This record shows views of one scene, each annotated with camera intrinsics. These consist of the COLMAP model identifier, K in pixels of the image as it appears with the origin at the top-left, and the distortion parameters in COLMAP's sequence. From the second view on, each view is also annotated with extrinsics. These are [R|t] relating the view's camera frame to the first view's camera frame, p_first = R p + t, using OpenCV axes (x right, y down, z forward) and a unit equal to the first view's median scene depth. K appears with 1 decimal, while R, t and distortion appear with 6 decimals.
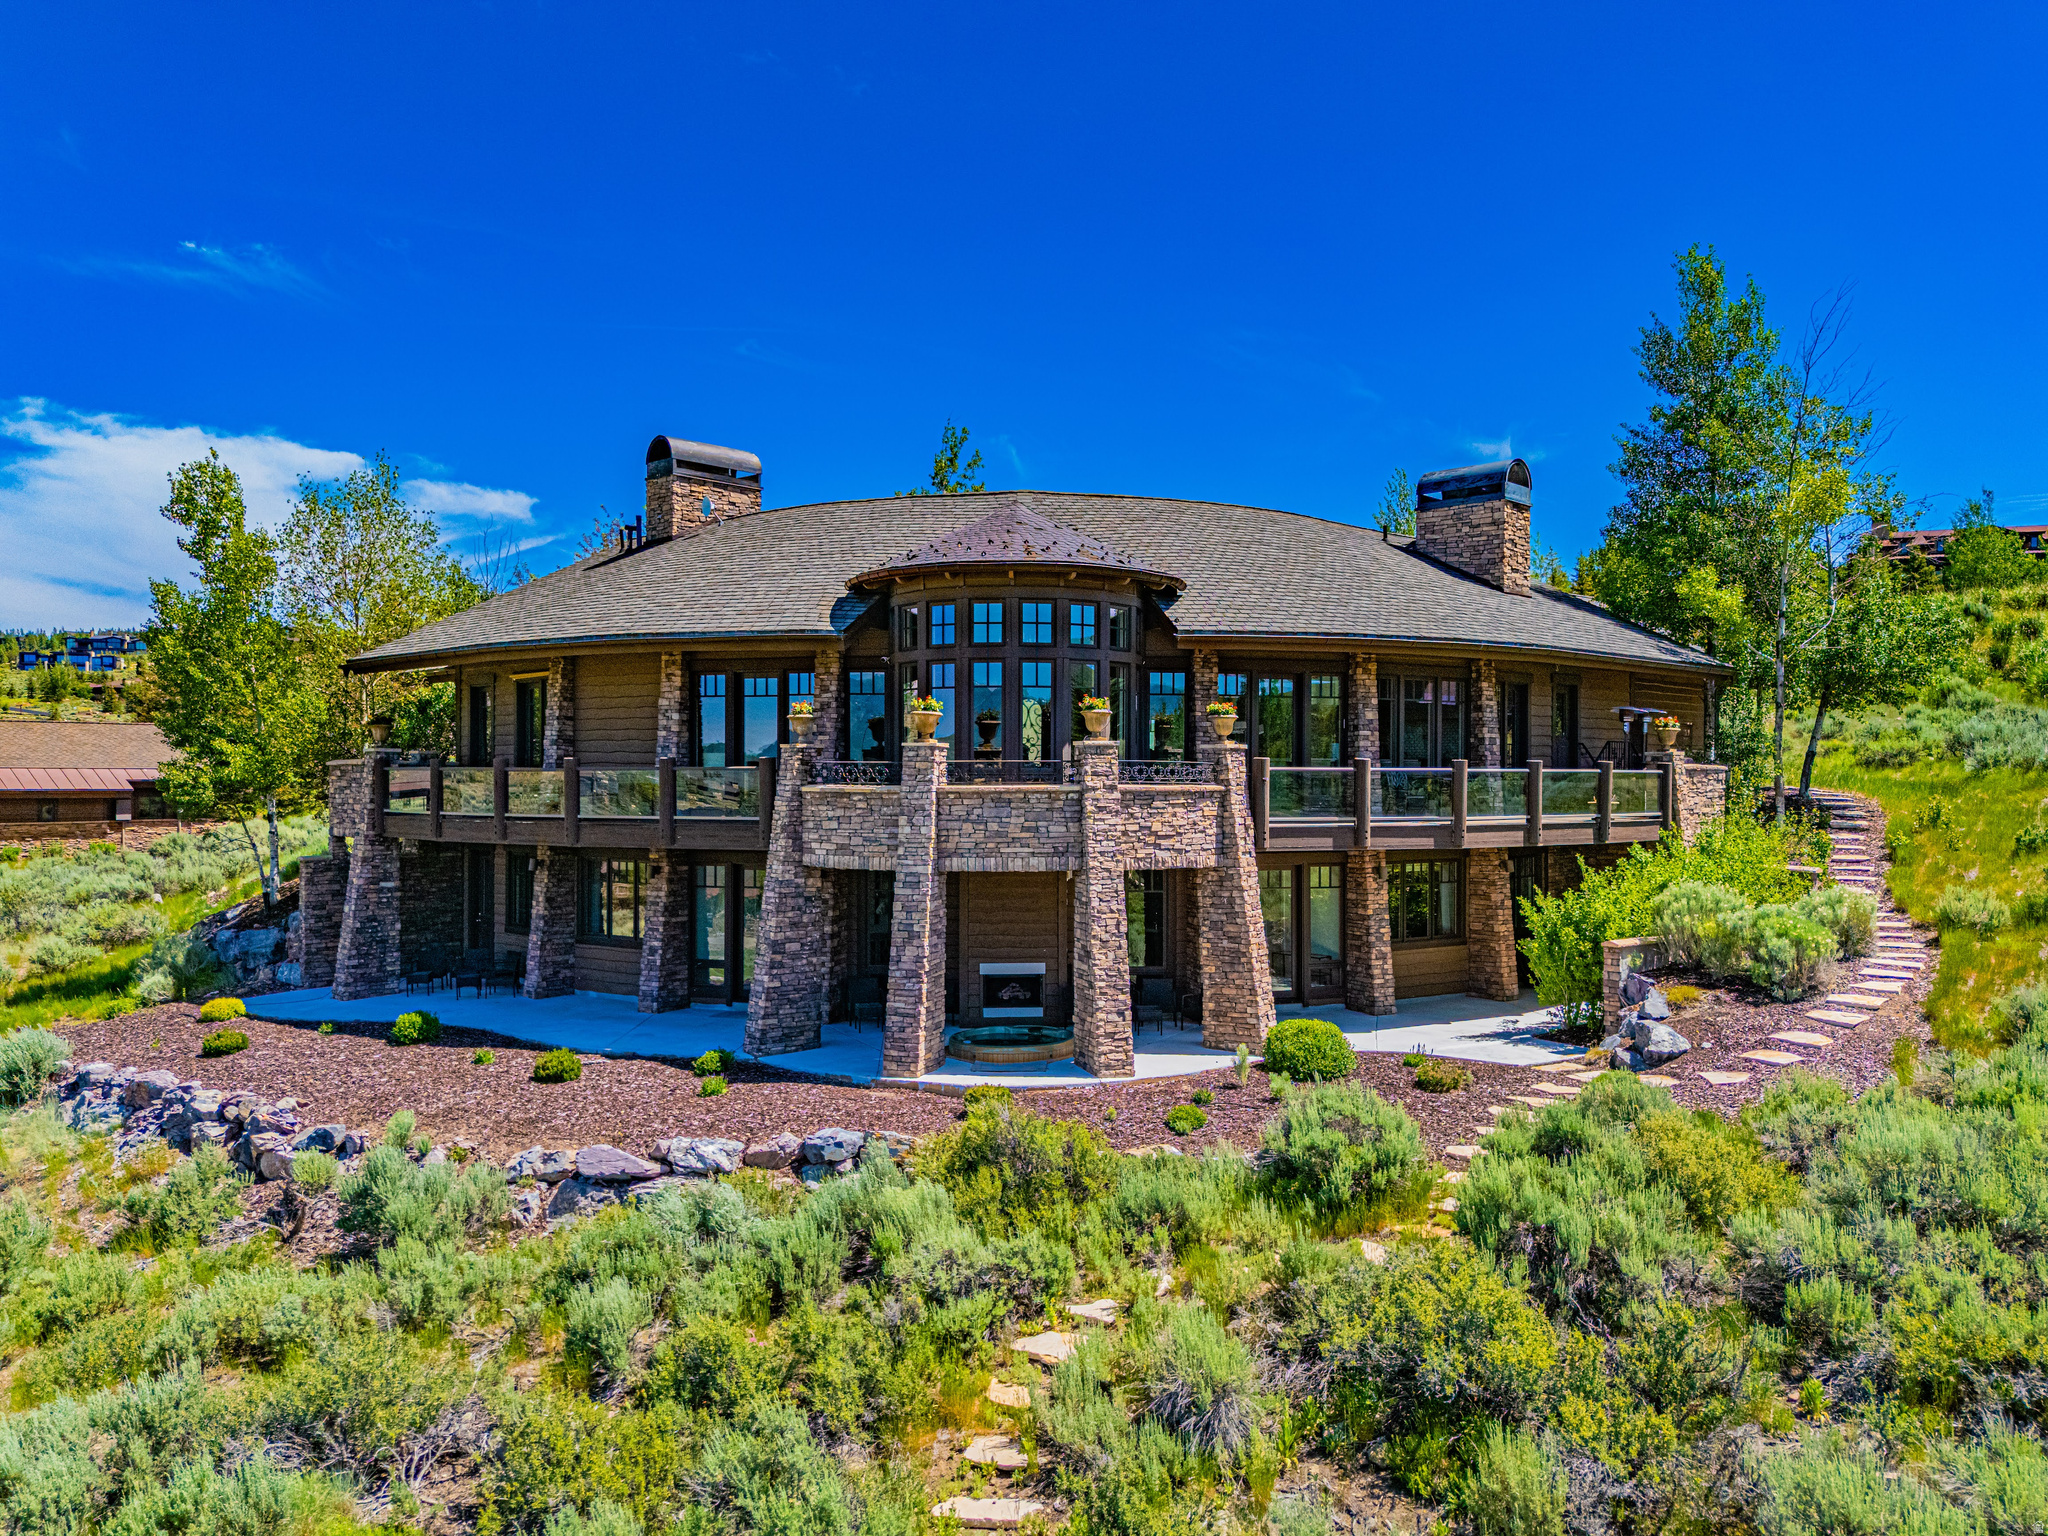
lens RADIAL K [[1591.1, 0, 1055.4], [0, 1591.1, 761.1], [0, 0, 1]] dist [0.055825, -0.053710]
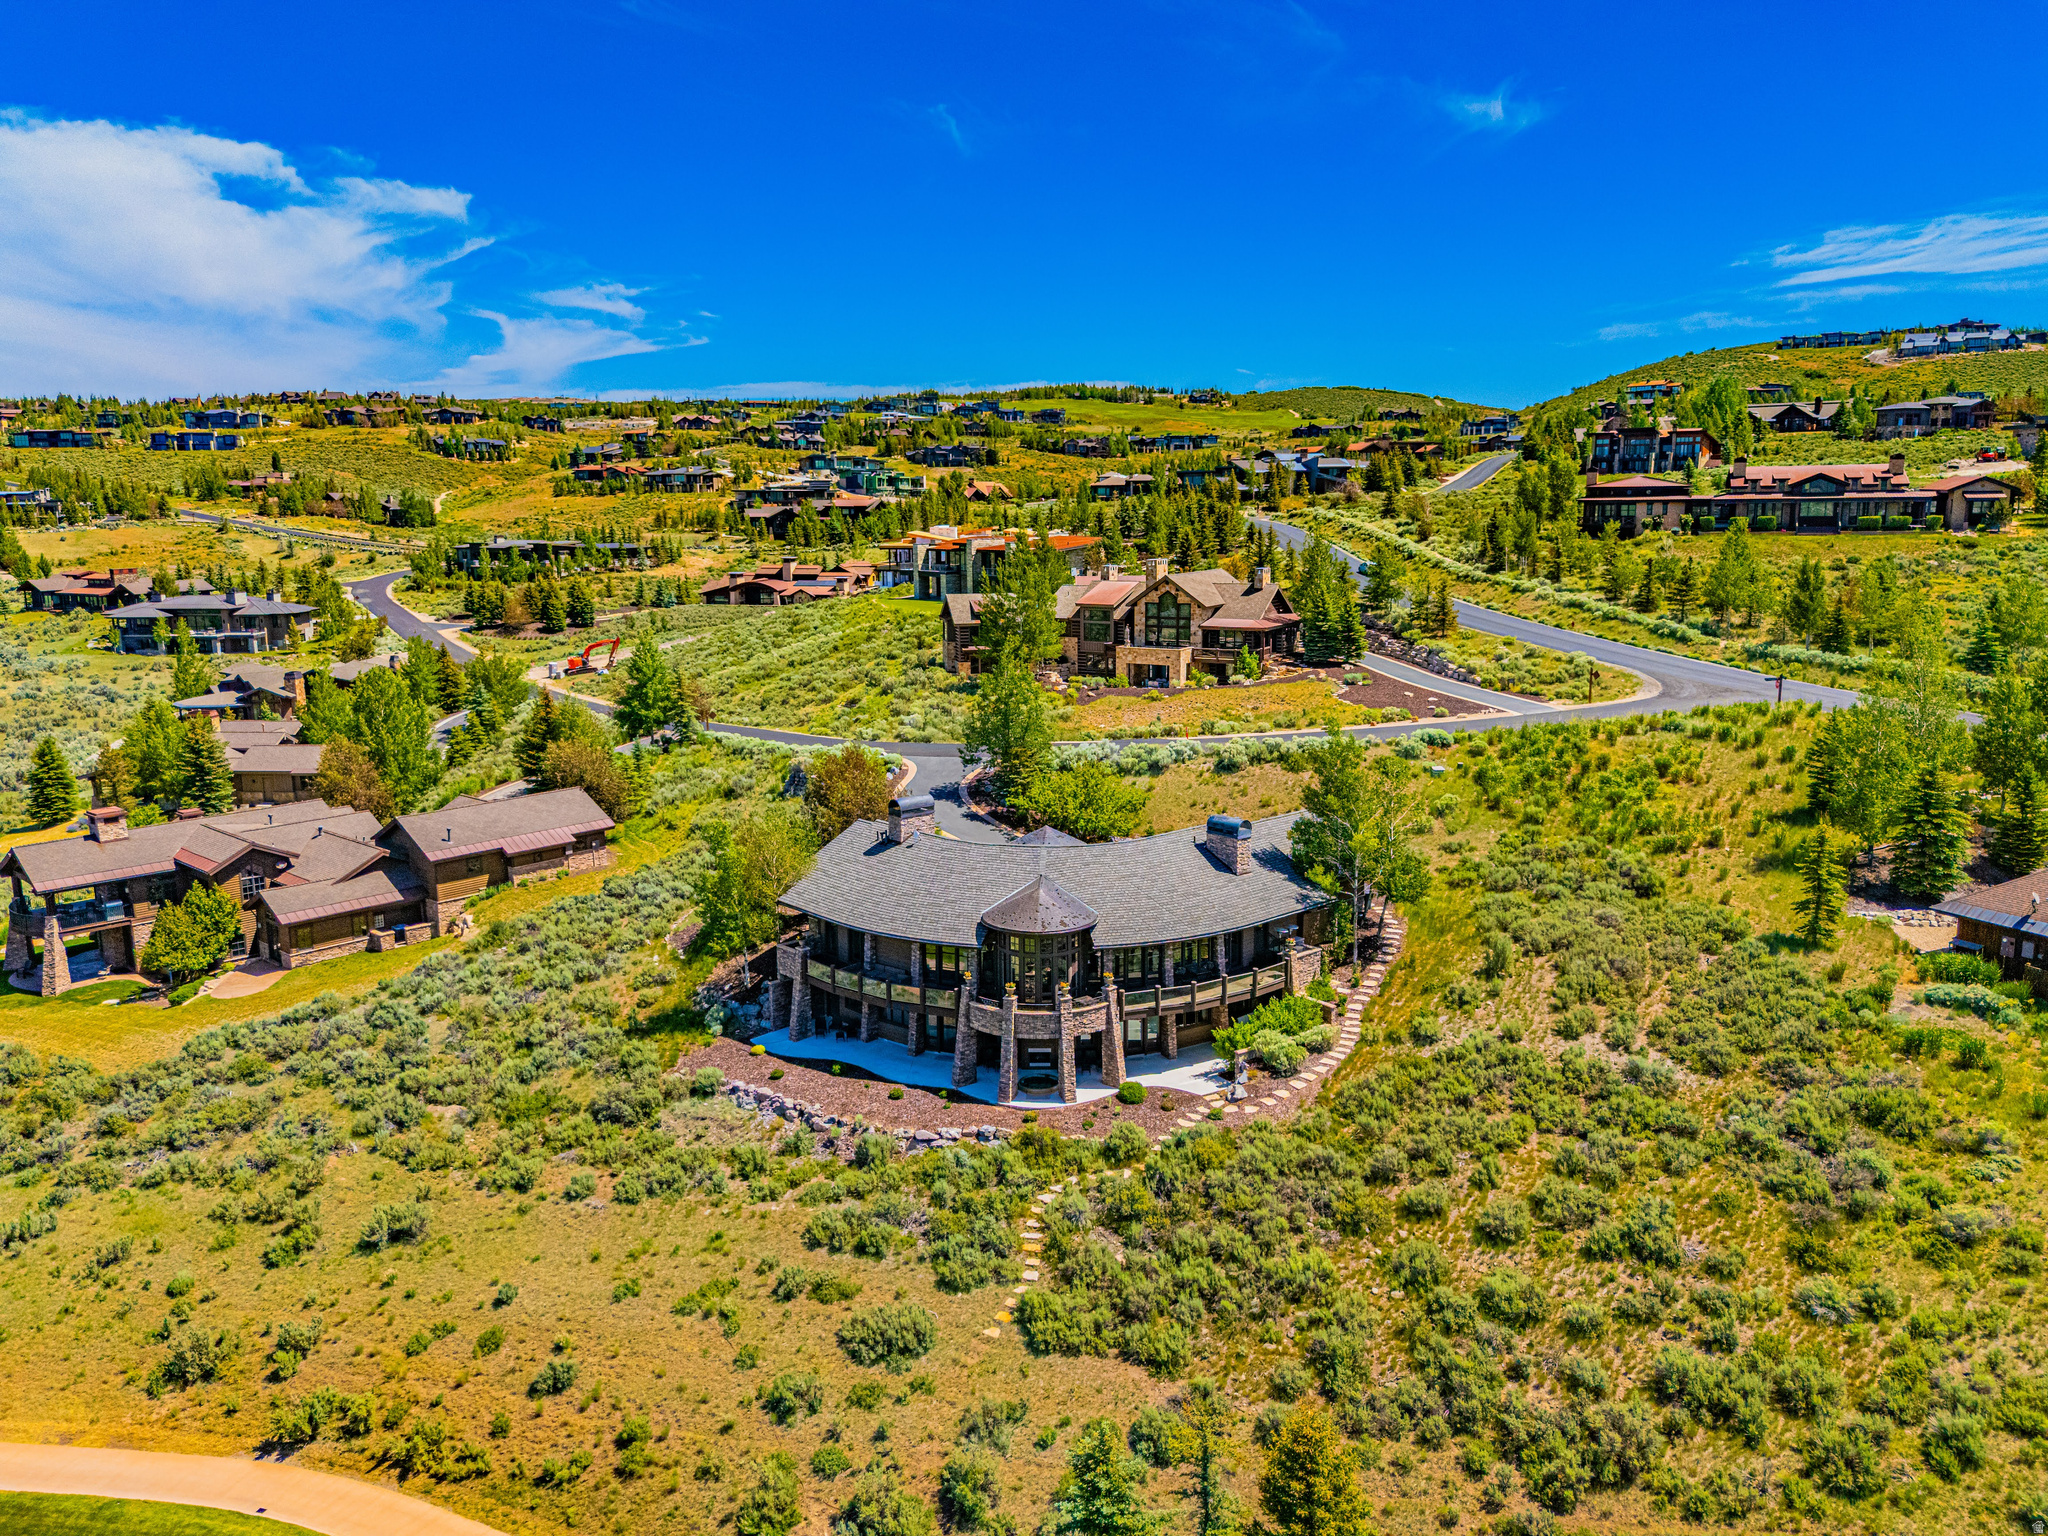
lens RADIAL K [[1484.9, 0, 1024.0], [0, 1484.9, 768.0], [0, 0, 1]] dist [0.068306, -0.068030]
pose [[0.998714, -0.003418, -0.050585, 0.094612], [0.011942, 0.985512, 0.169183, -0.947686], [0.049273, -0.169570, 0.984286, -1.796696]]
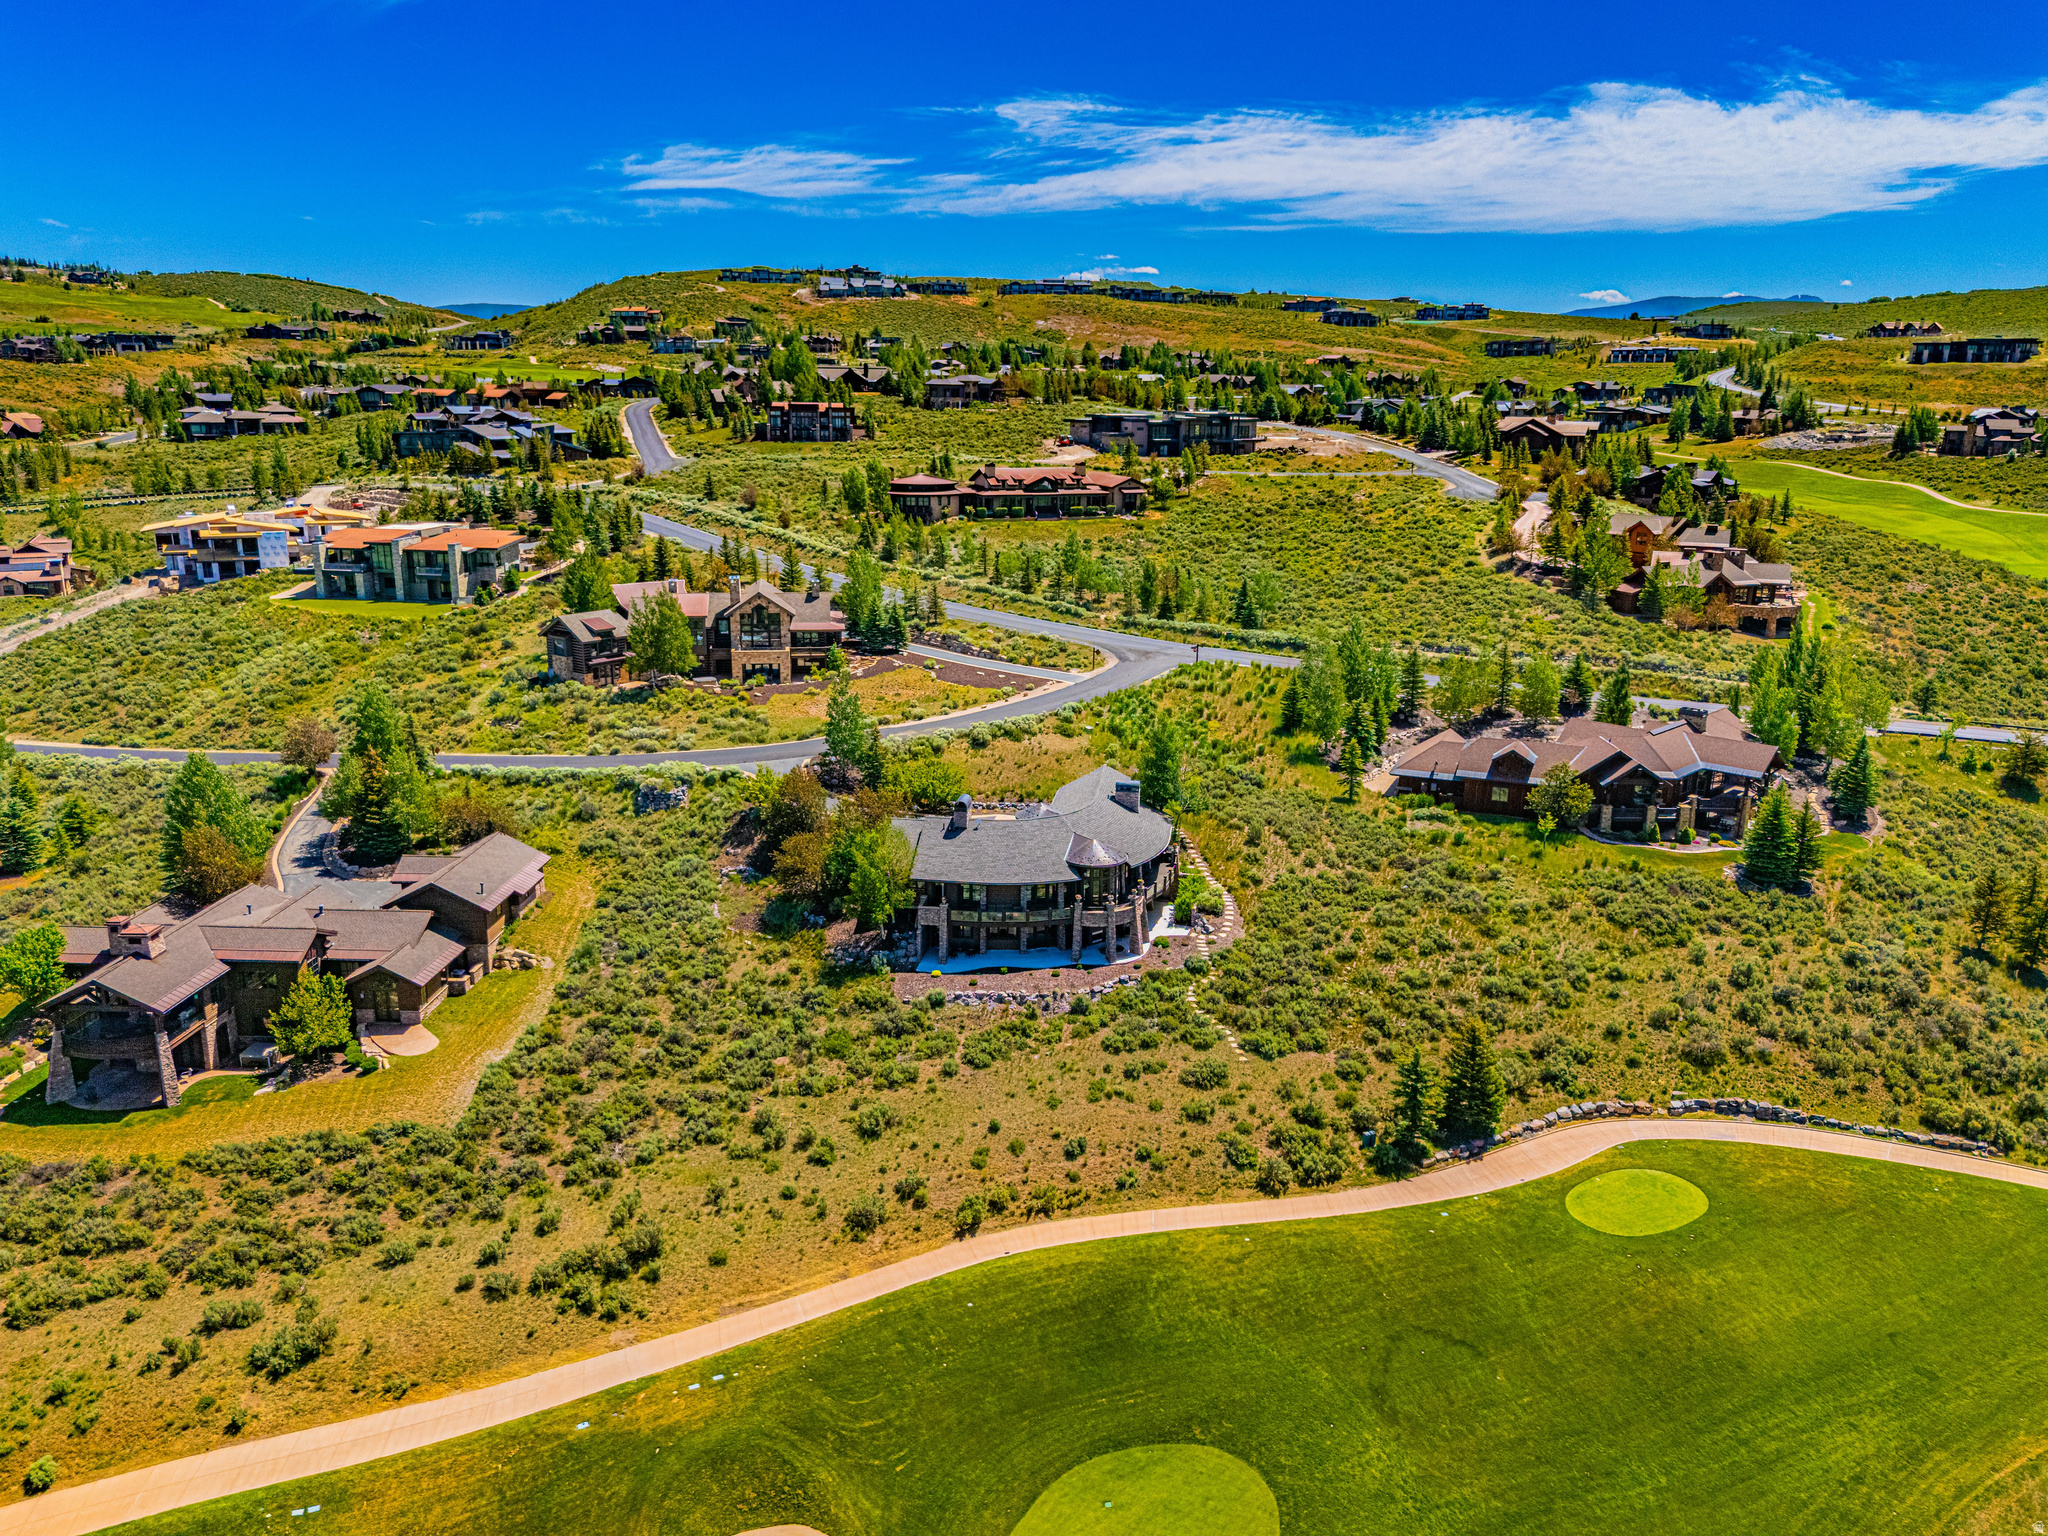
lens RADIAL K [[1484.9, 0, 1024.0], [0, 1484.9, 768.0], [0, 0, 1]] dist [0.068306, -0.068030]
pose [[0.801938, -0.144300, 0.579719, -3.164681], [0.000405, 0.970521, 0.241016, -1.670796], [-0.597408, -0.193045, 0.778356, -2.665316]]
